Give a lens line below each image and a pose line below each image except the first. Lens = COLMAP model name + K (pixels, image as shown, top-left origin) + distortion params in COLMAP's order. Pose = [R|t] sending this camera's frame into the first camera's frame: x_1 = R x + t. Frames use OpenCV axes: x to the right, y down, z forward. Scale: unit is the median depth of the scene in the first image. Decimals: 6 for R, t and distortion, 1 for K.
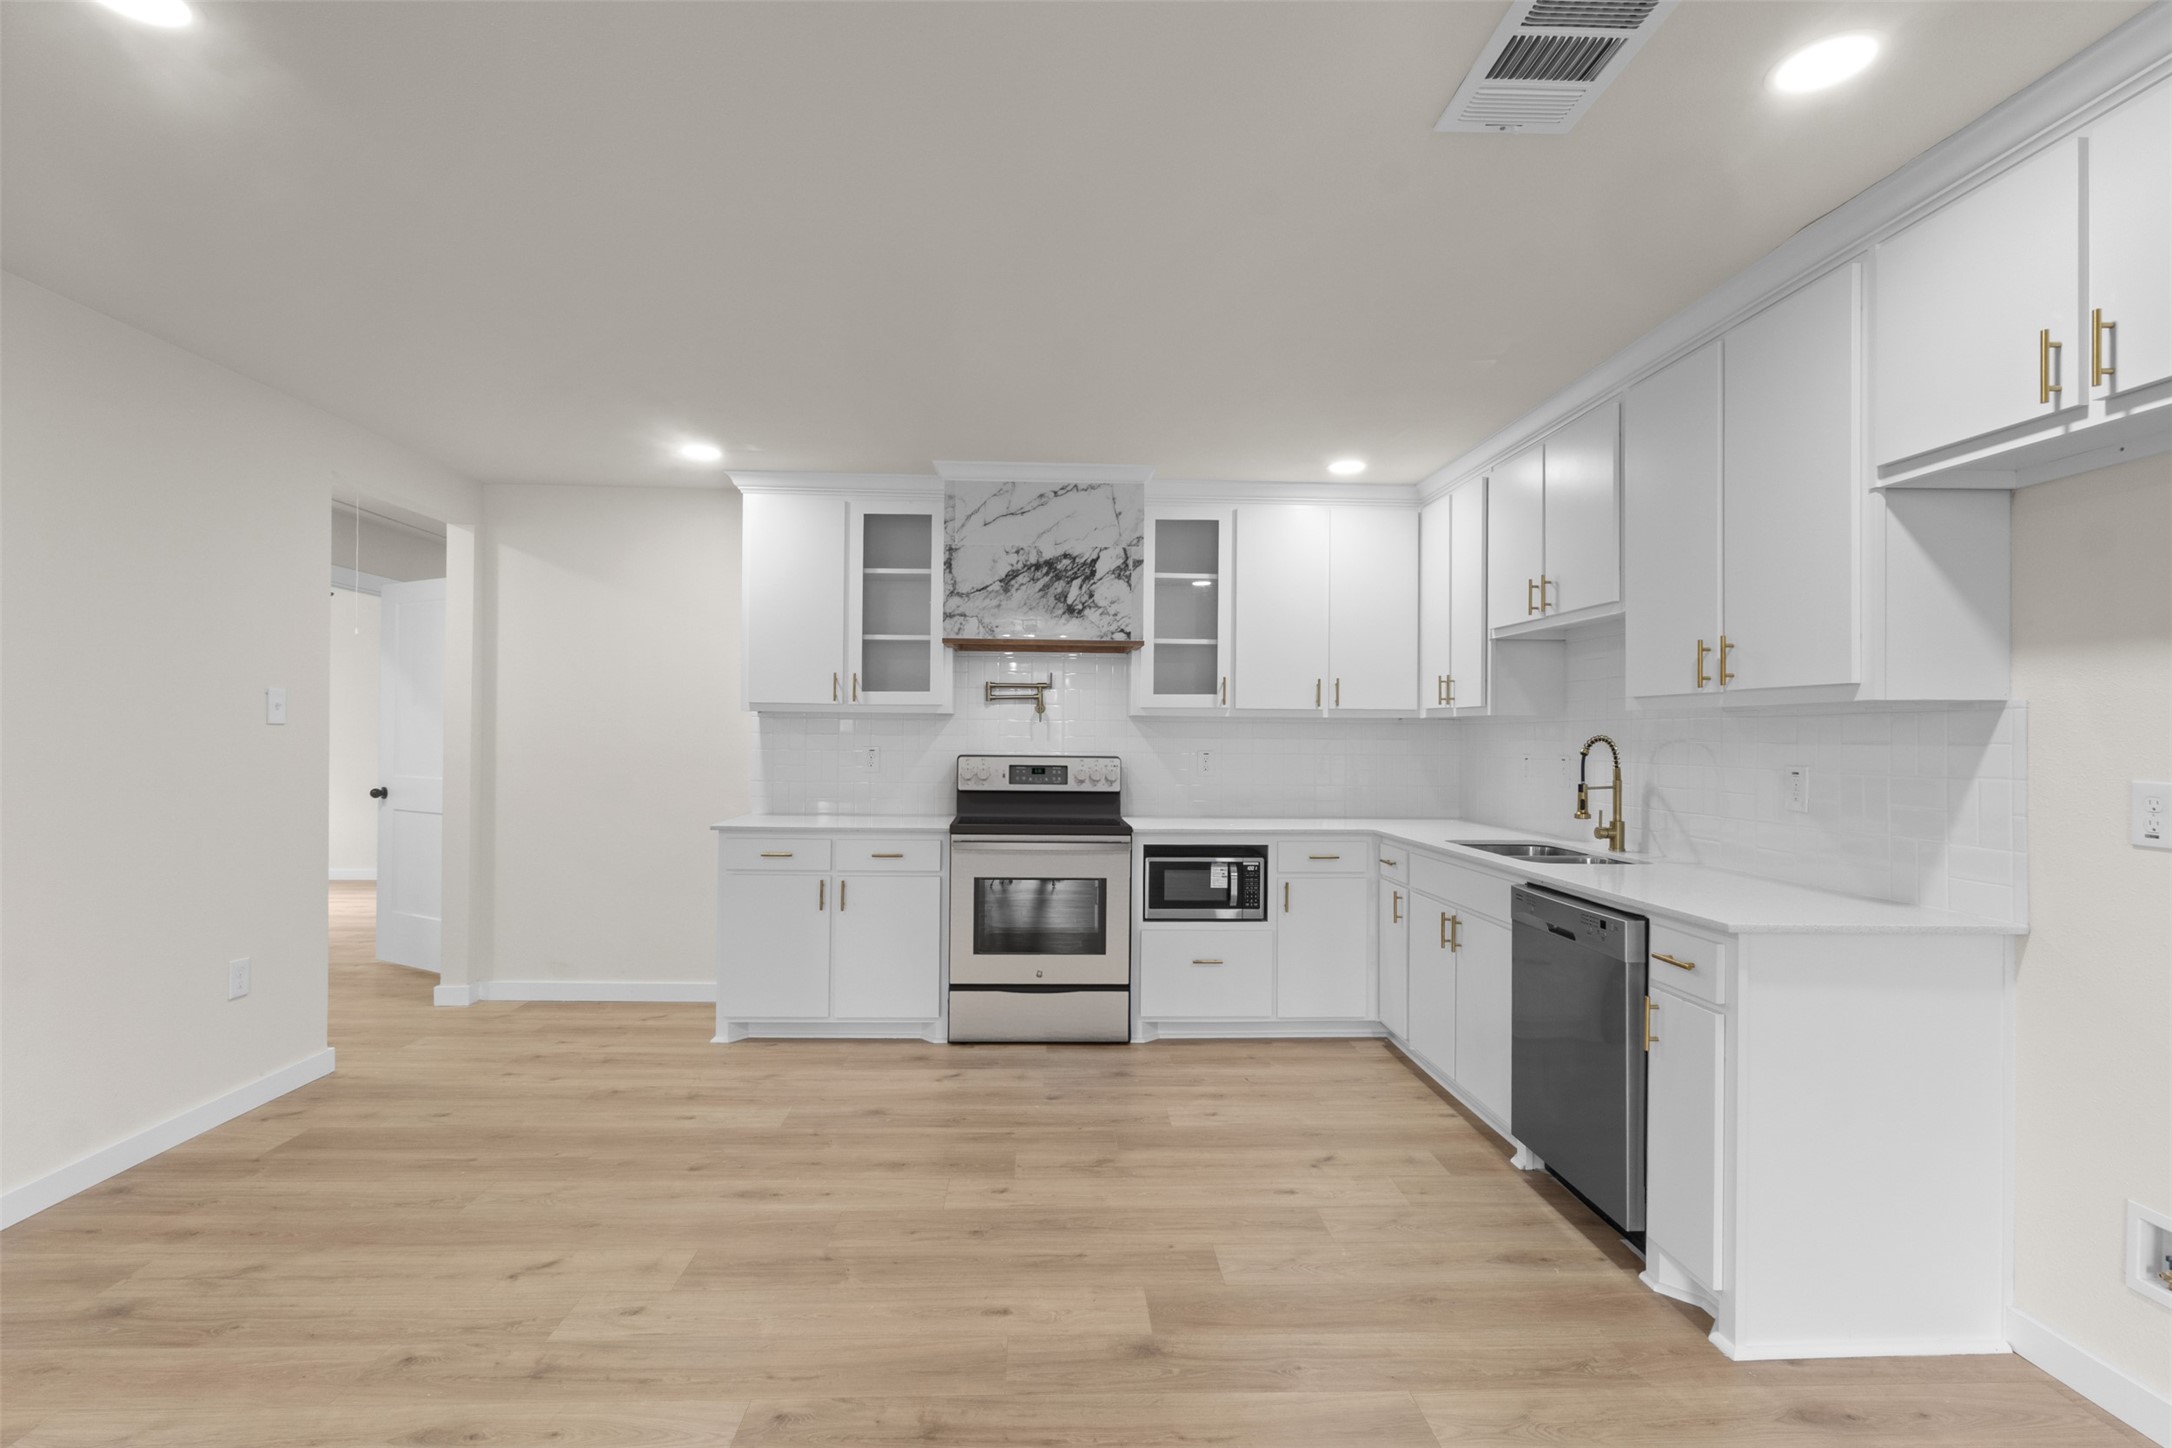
lens RADIAL K [[1001.2, 0, 1083.3], [0, 1001.2, 729.3], [0, 0, 1]] dist [-0.000884, 0.000265]
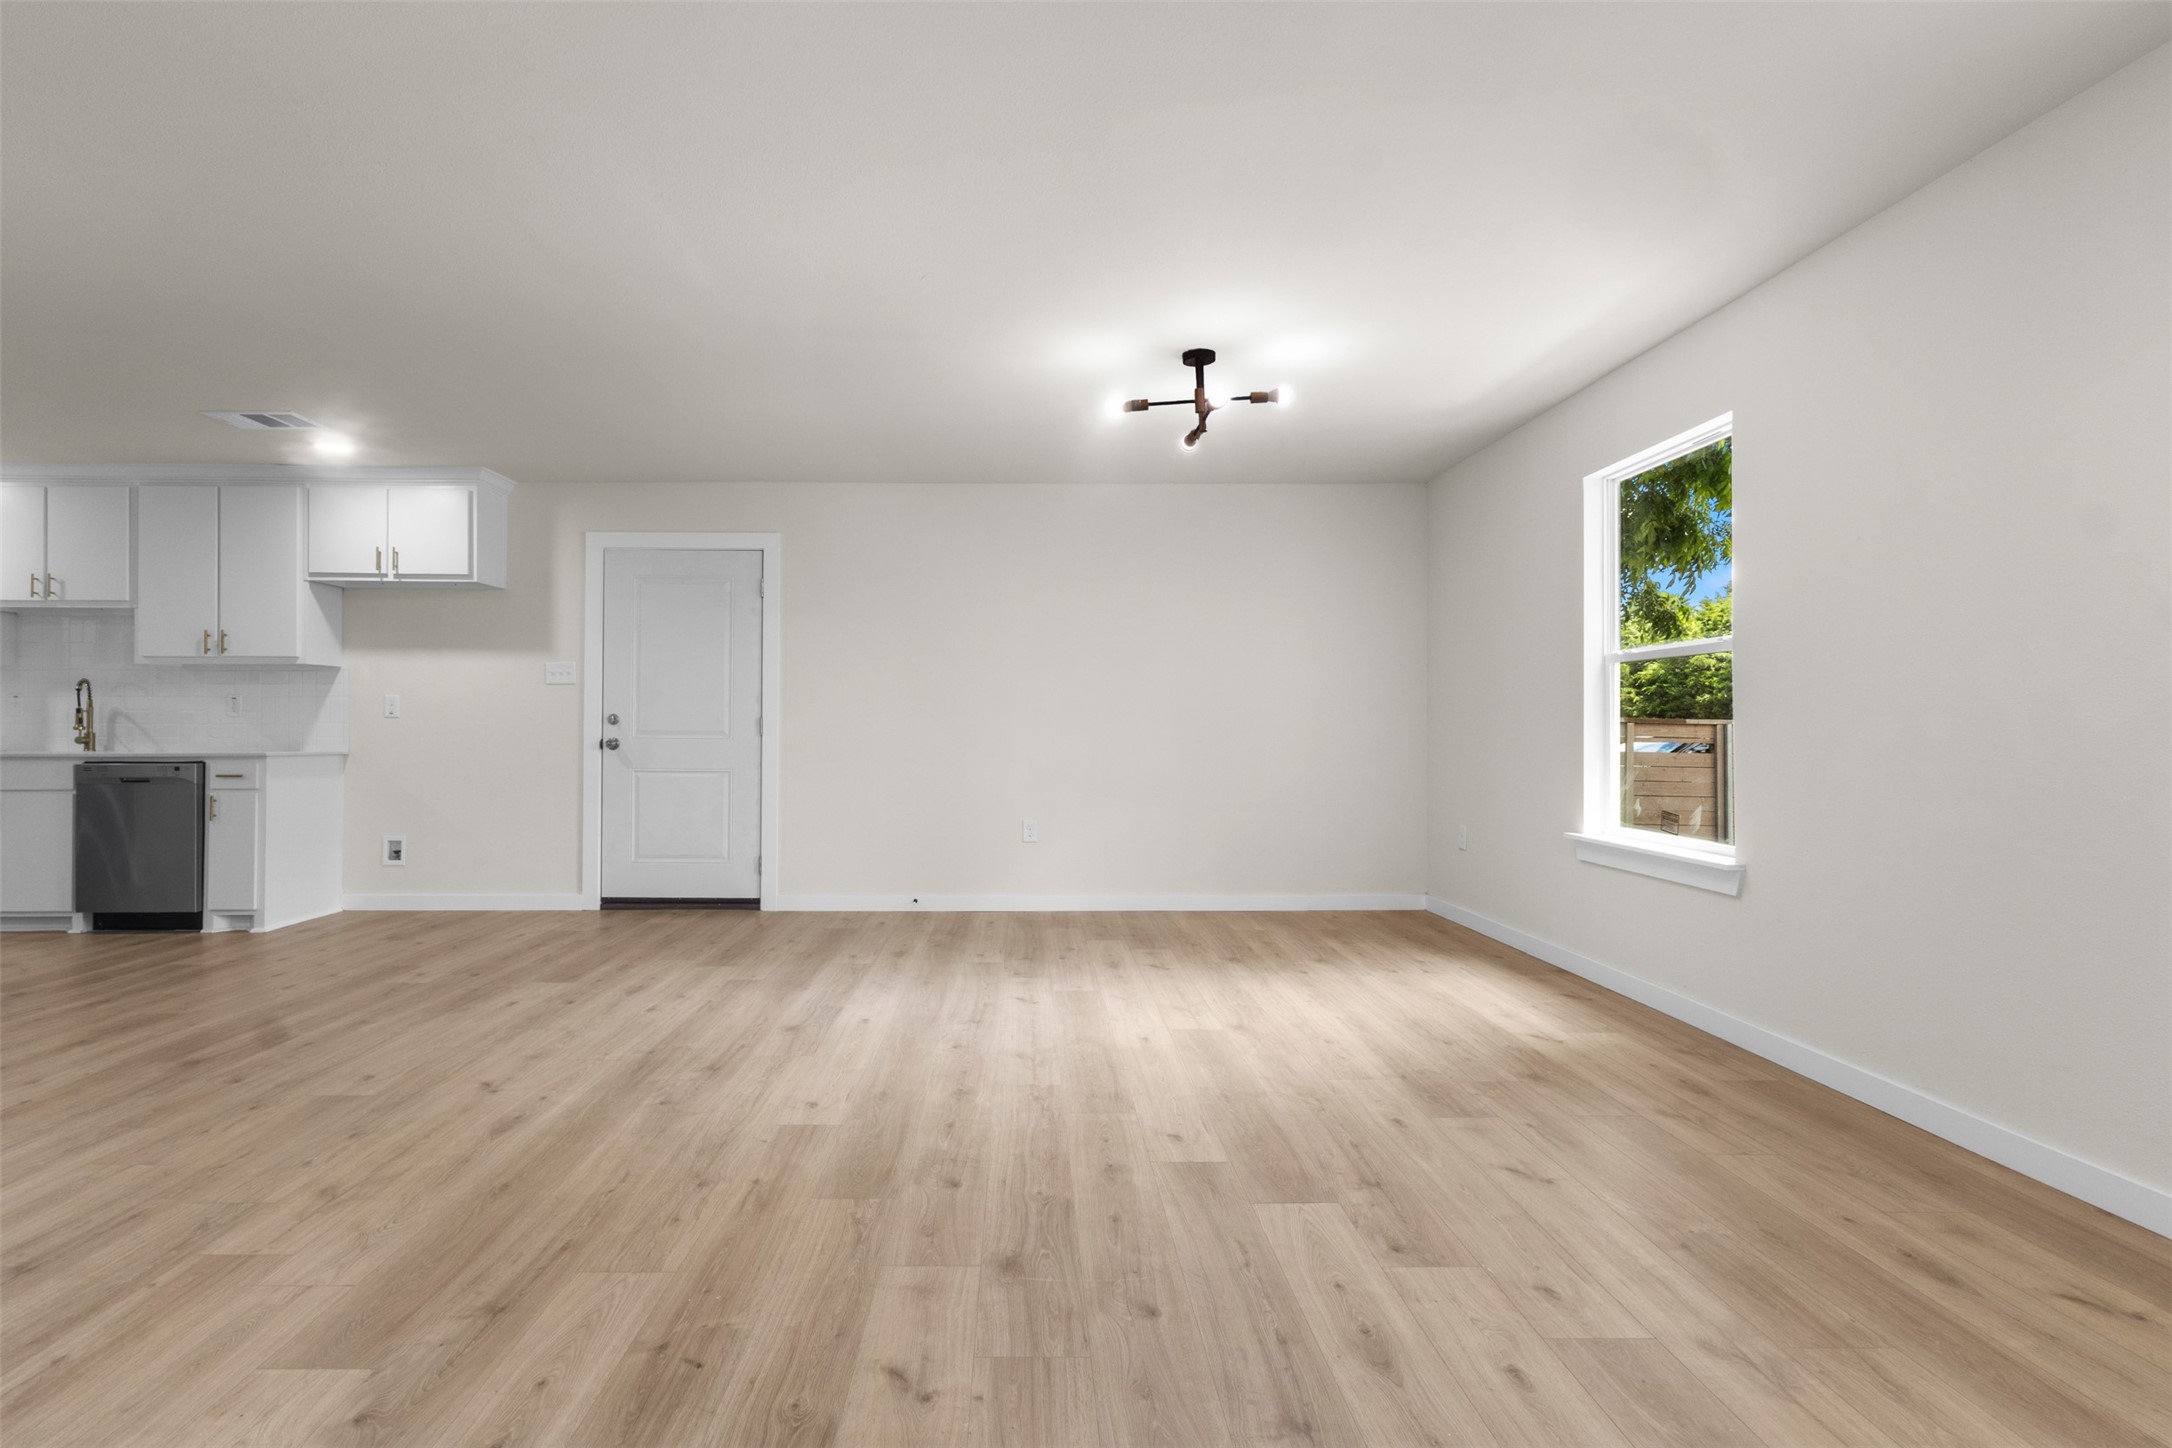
lens RADIAL K [[1019.0, 0, 1026.3], [0, 1019.0, 722.1], [0, 0, 1]] dist [0.001697, 0.001023]
pose [[0.037717, -0.001218, 0.999288, -0.861597], [-0.006936, 0.999975, 0.001481, 0.050987], [-0.999264, -0.006987, 0.037707, -0.462389]]
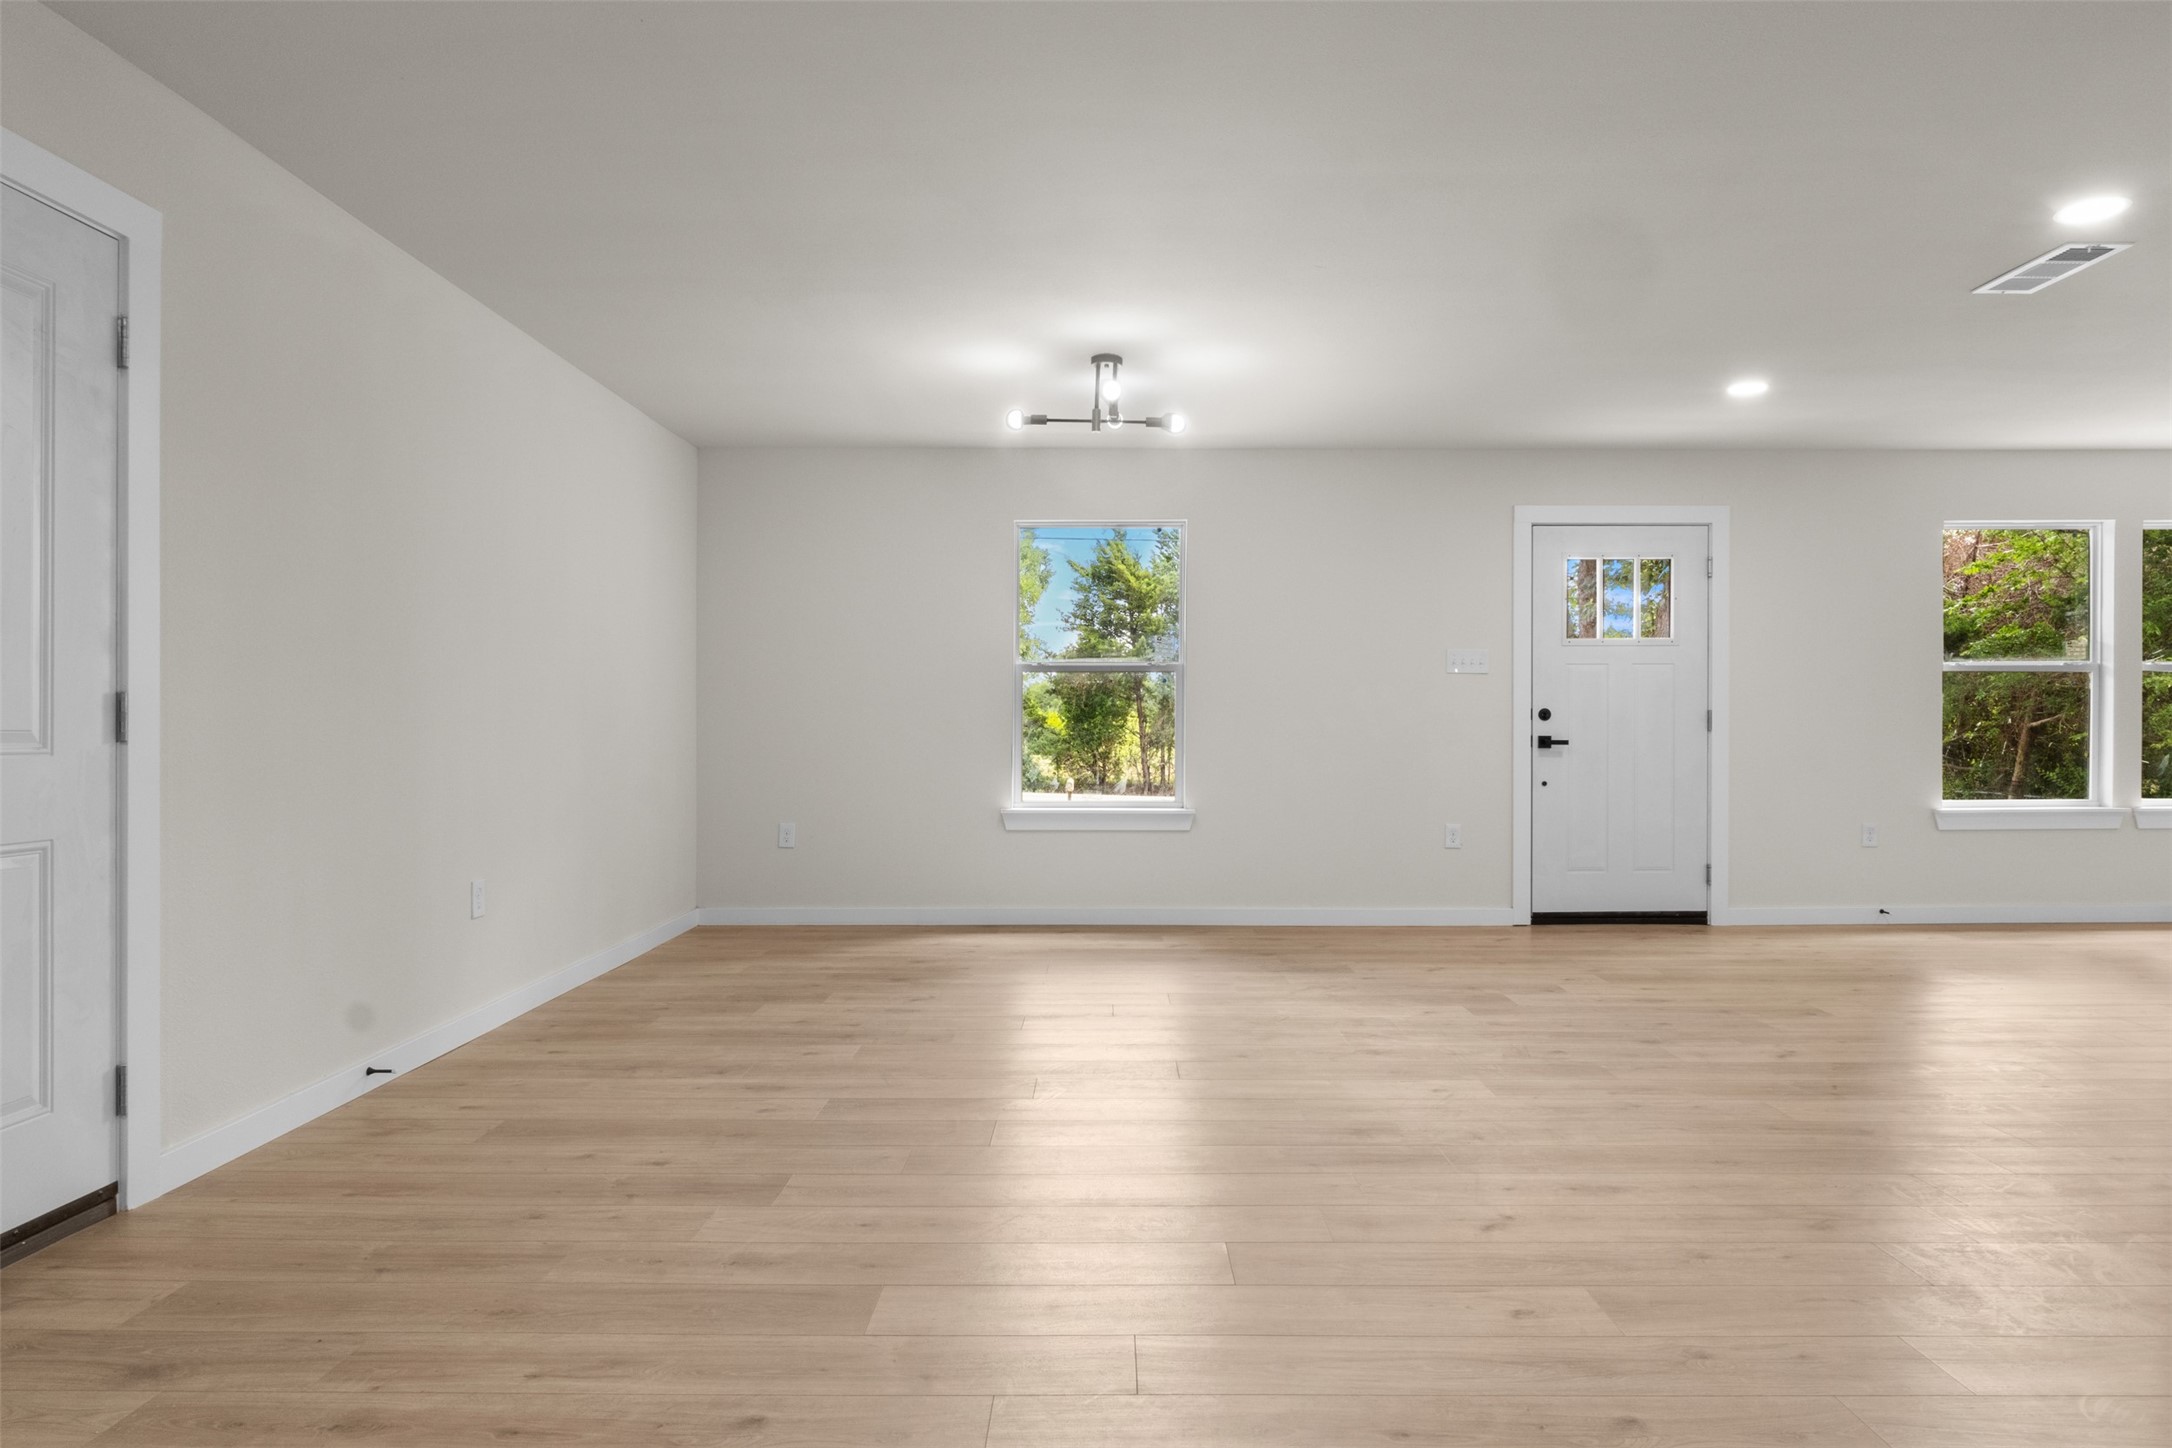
lens RADIAL K [[1258.5, 0, 1093.5], [0, 1258.5, 735.8], [0, 0, 1]] dist [-0.004331, -0.001424]
pose [[-0.998470, -0.008848, 0.054585, -0.023849], [-0.008624, 0.999953, 0.004341, 0.063275], [-0.054621, 0.003864, -0.998500, 0.542121]]
